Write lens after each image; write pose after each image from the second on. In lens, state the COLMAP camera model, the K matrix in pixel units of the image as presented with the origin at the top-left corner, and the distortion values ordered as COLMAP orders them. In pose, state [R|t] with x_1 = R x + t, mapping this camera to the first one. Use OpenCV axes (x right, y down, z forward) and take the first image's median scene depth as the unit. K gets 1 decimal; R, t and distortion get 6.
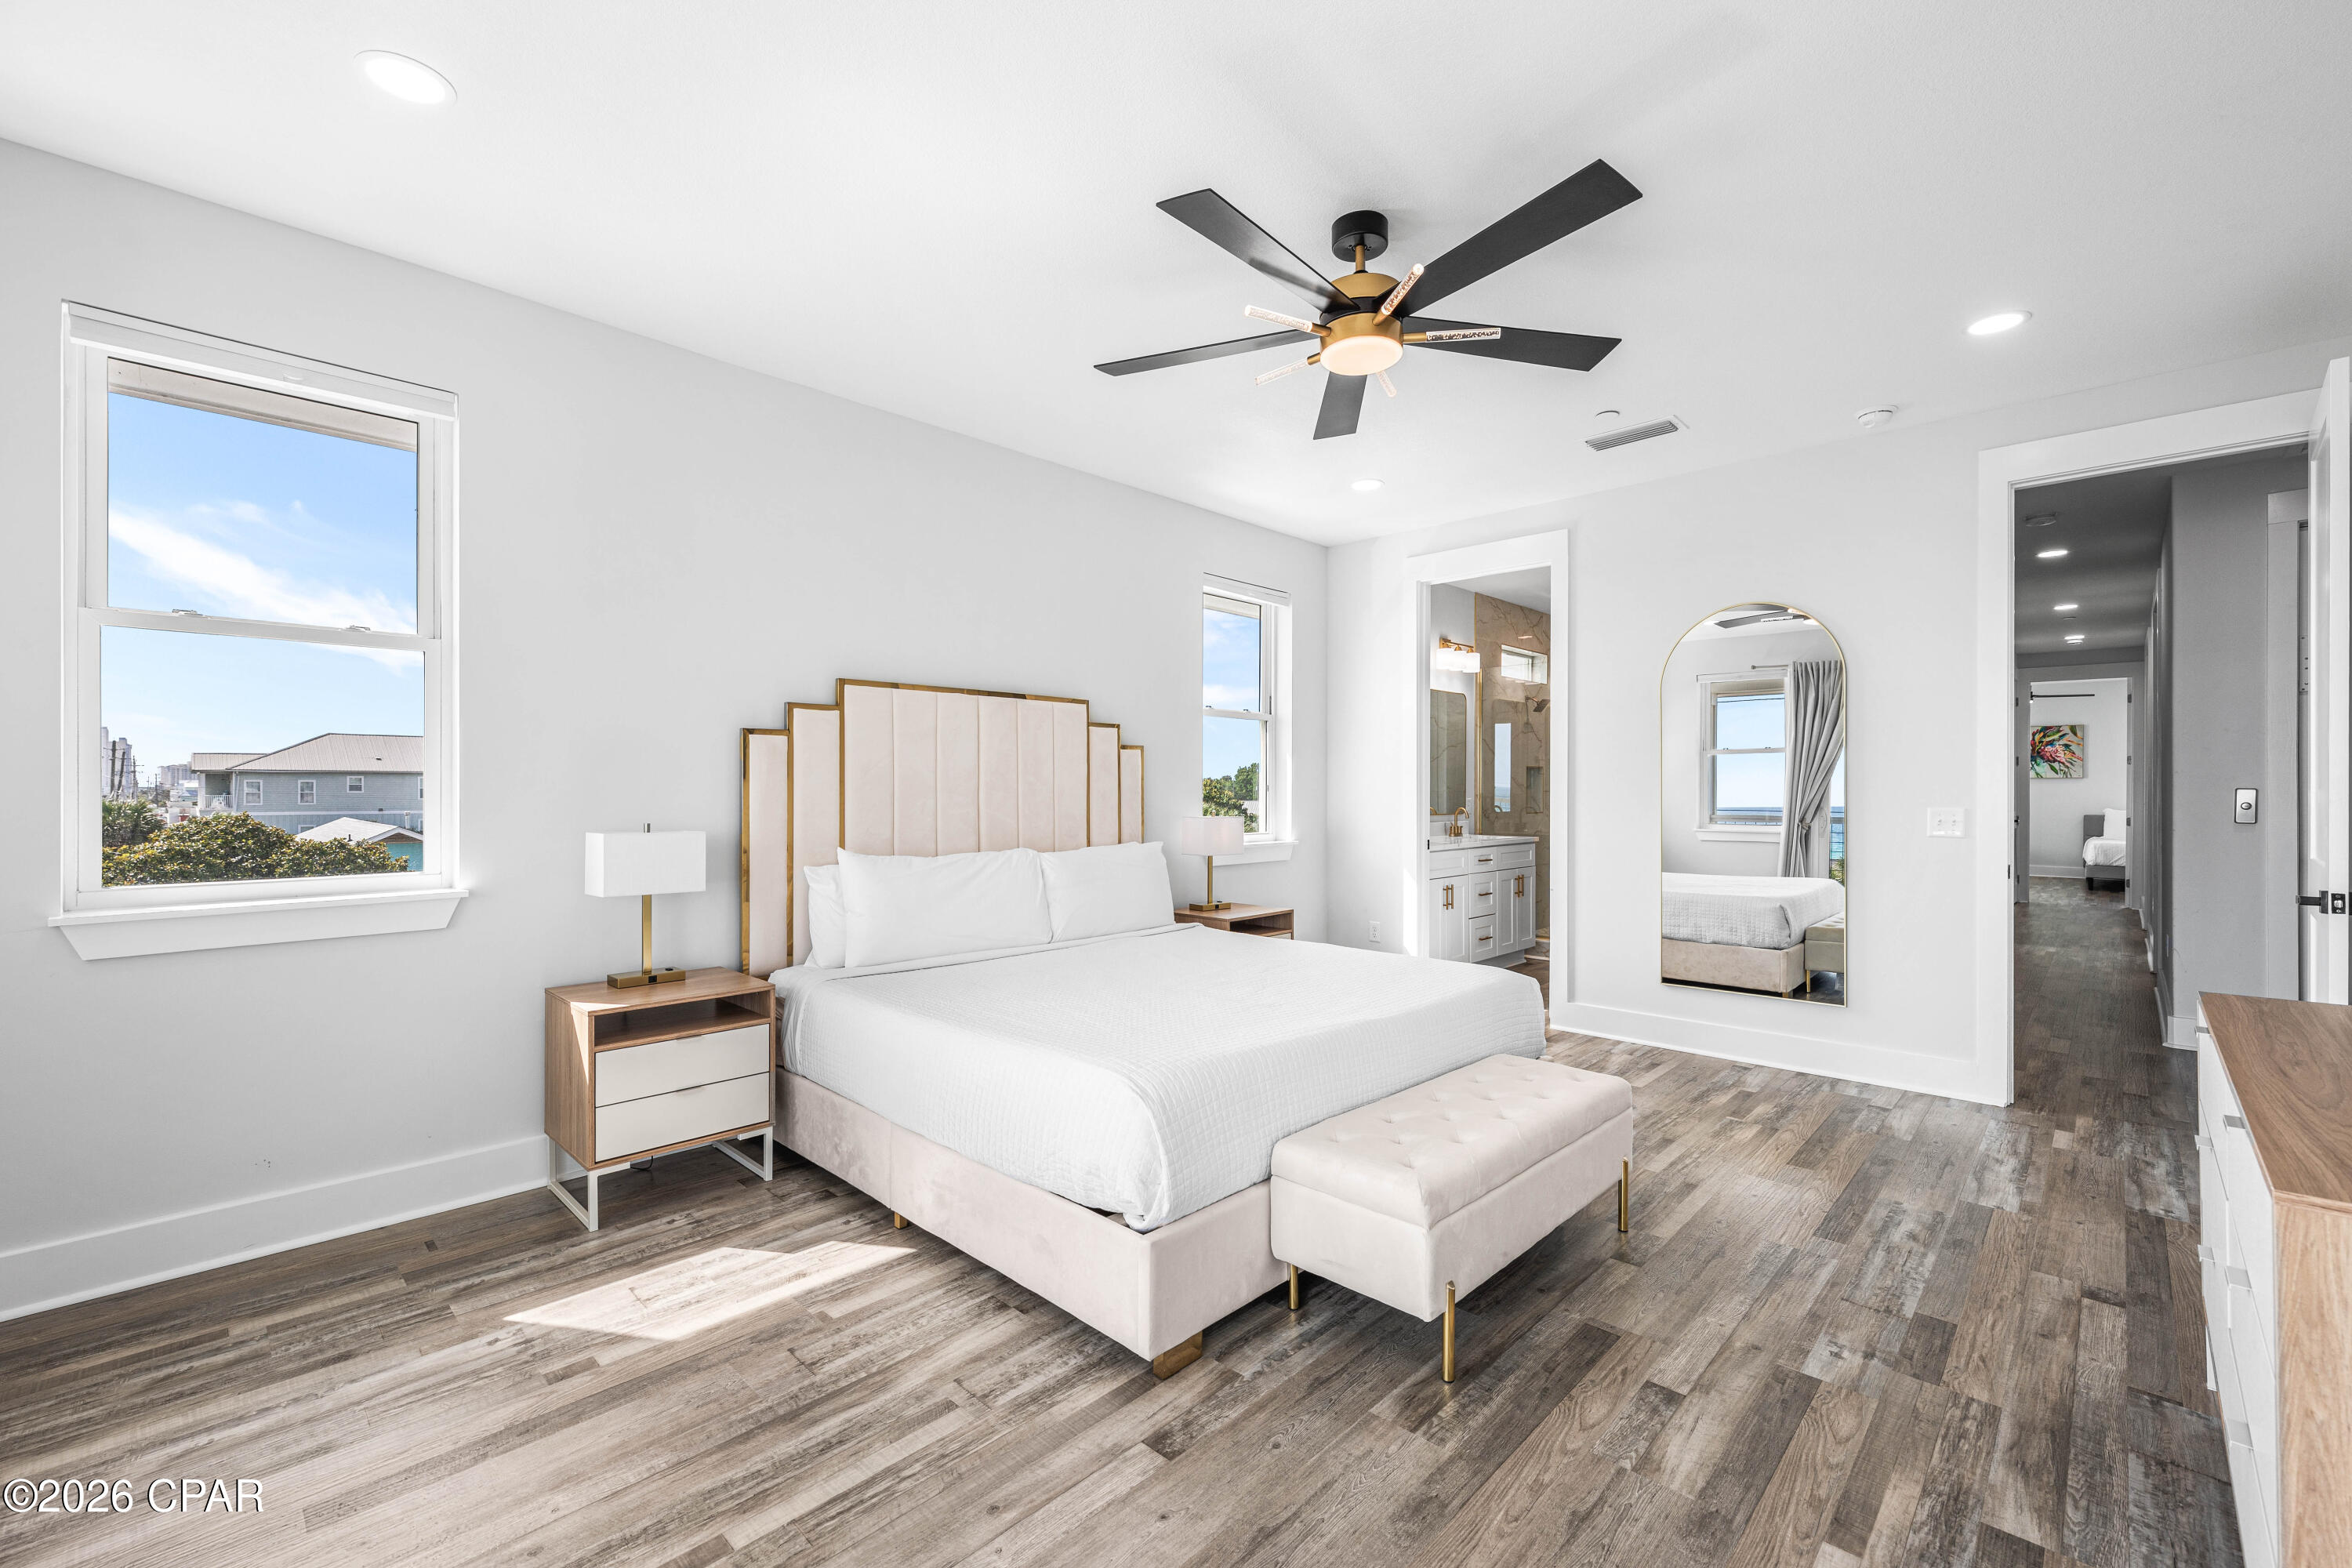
lens RADIAL K [[994.6, 0, 1168.2], [0, 994.6, 778.2], [0, 0, 1]] dist [0.007106, -0.000320]
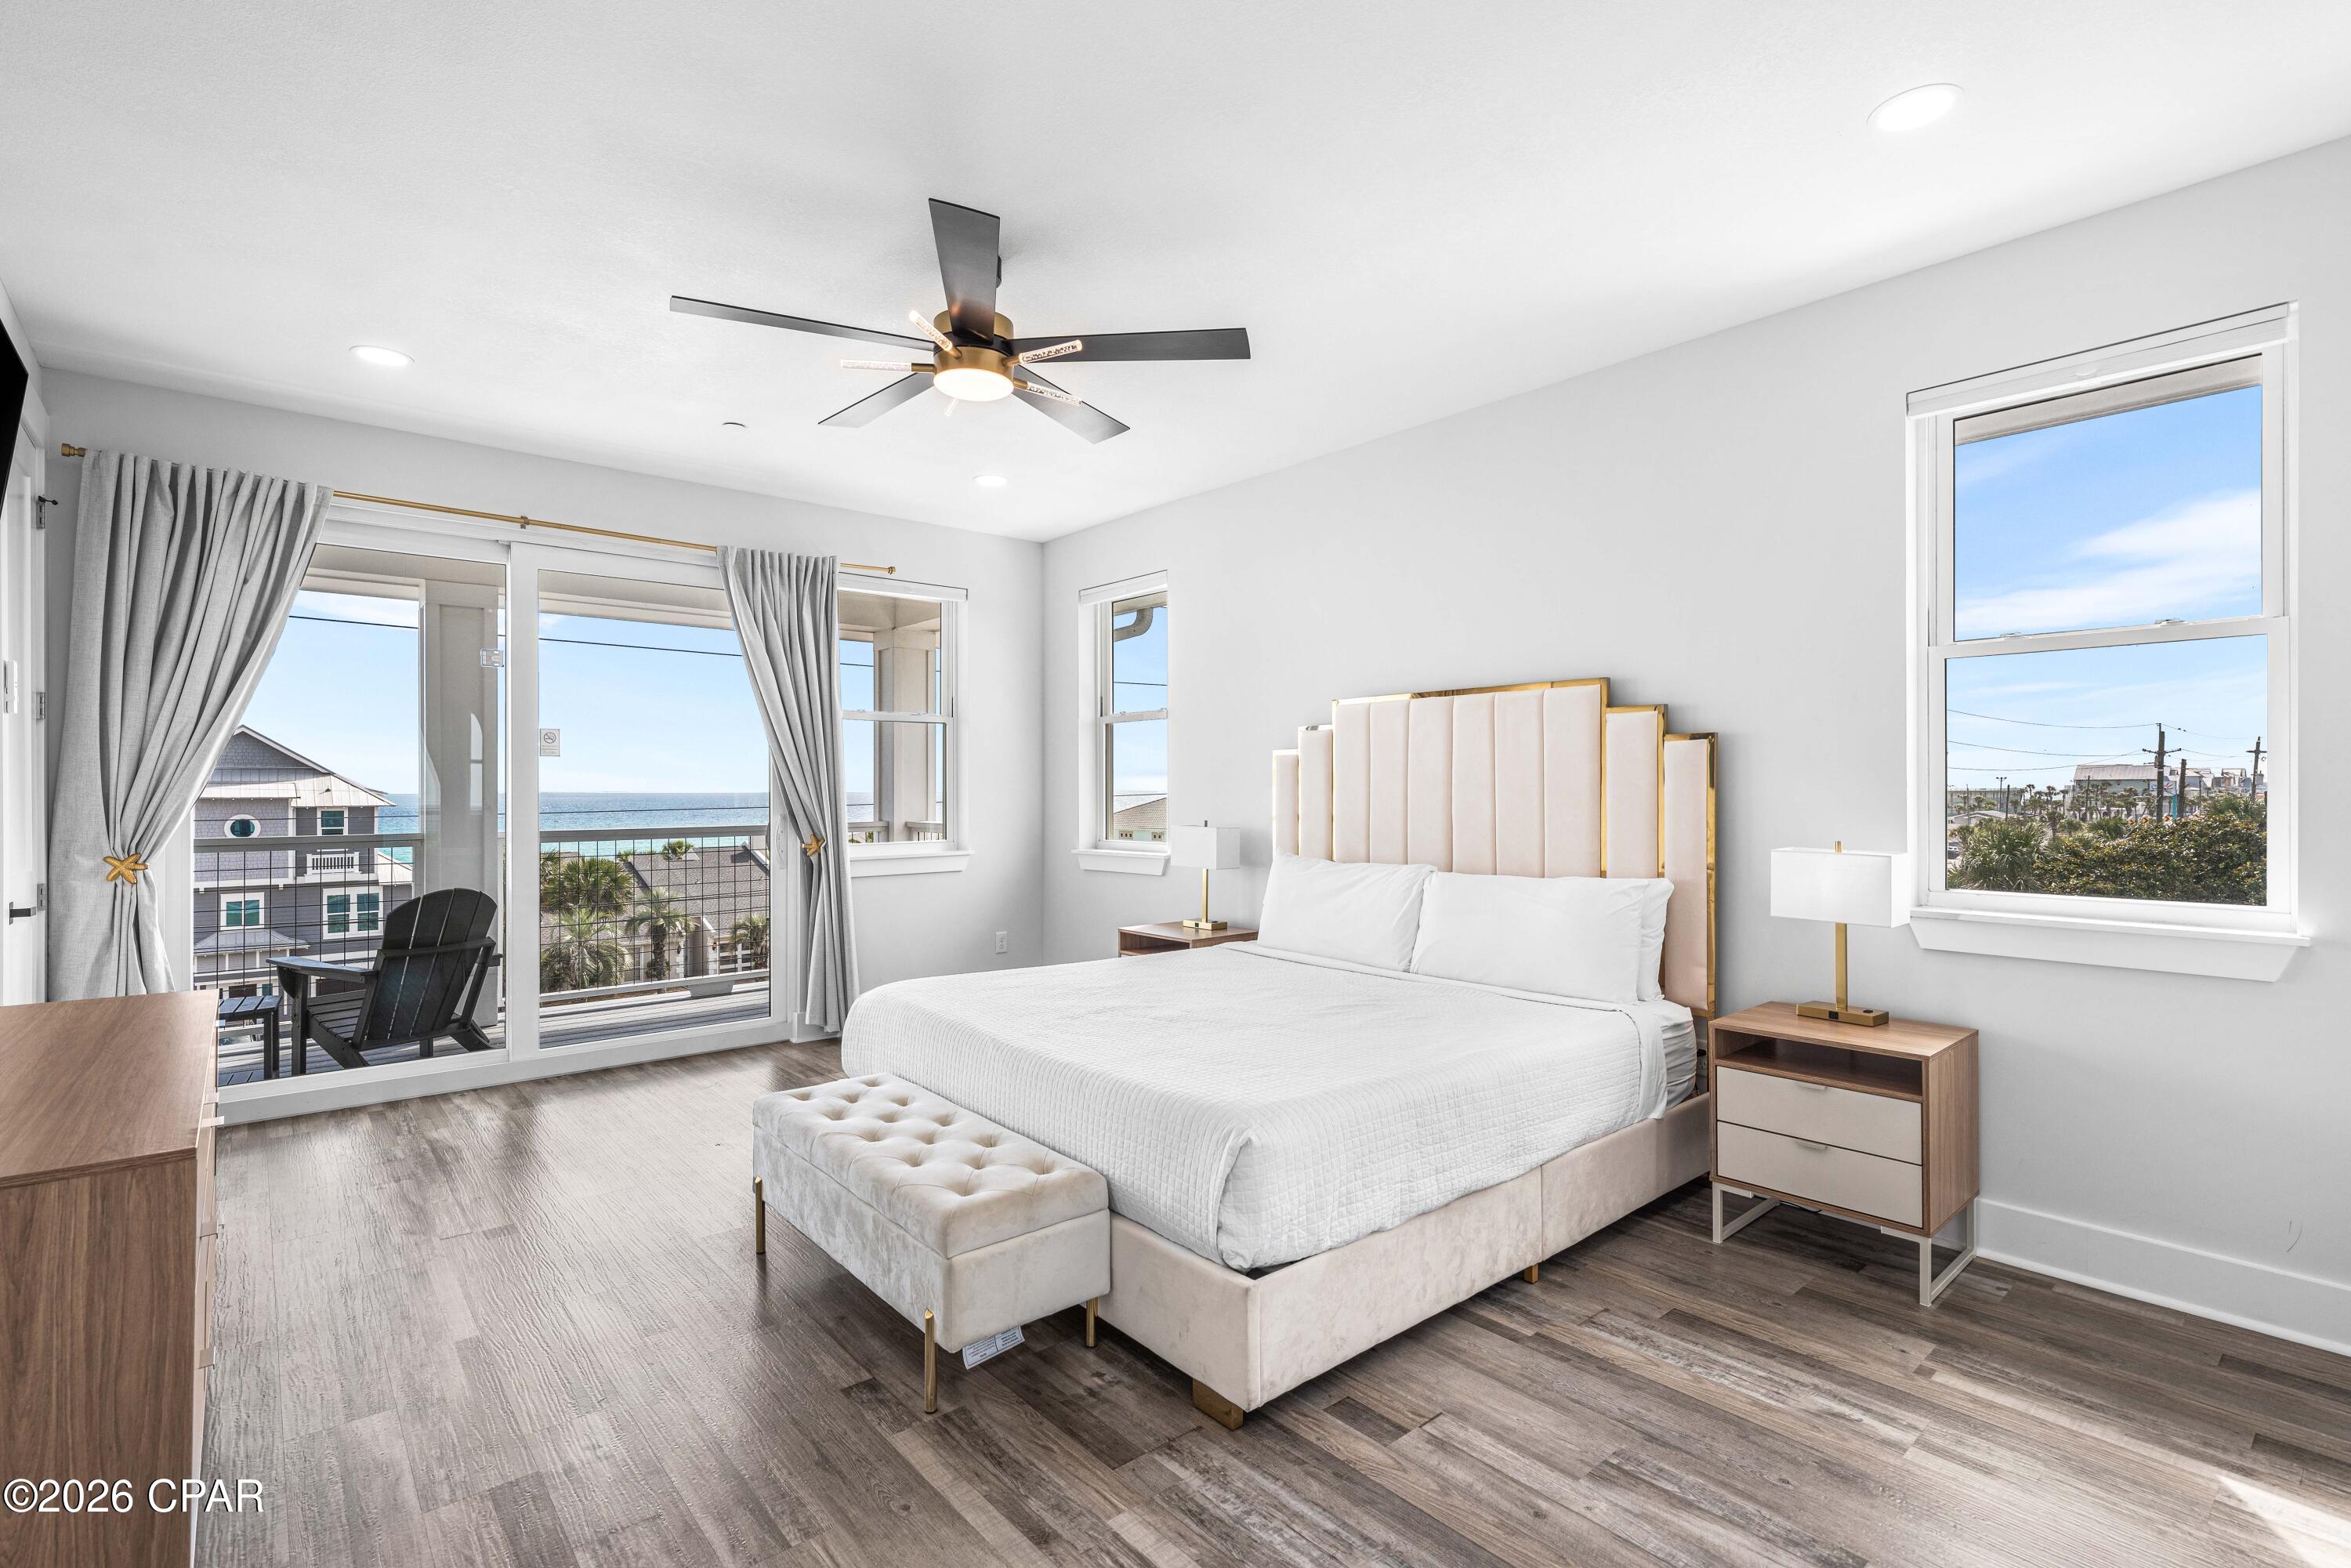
lens RADIAL K [[1082.4, 0, 1170.8], [0, 1082.4, 770.9], [0, 0, 1]] dist [-0.021413, 0.000175]
pose [[-0.098960, -0.028343, -0.994688, 0.612962], [0.006068, 0.999559, -0.029085, 0.008459], [0.995073, -0.008914, -0.098744, 0.628866]]
